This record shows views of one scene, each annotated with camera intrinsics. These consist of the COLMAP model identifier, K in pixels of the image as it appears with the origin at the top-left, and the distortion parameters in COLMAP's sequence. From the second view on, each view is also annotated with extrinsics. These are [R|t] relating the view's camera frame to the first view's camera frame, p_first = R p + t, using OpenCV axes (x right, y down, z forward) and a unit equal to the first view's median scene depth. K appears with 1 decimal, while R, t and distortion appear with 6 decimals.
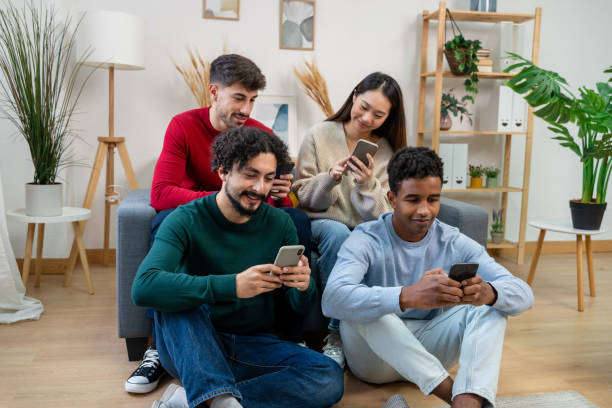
lens RADIAL K [[874.0, 0, 306.0], [0, 874.0, 204.0], [0, 0, 1]] dist [-0.116694, 0.033288]
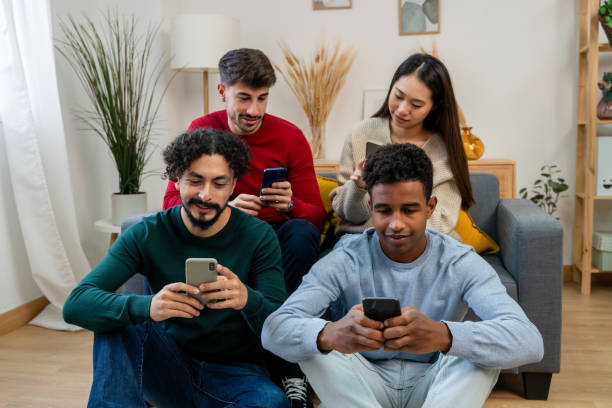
lens RADIAL K [[874.0, 0, 306.0], [0, 874.0, 204.0], [0, 0, 1]] dist [-0.116694, 0.033288]
pose [[0.856597, -0.002003, -0.515983, 0.438537], [0.002030, 0.999998, -0.000513, -0.011271], [0.515983, -0.000608, 0.856599, 0.264003]]
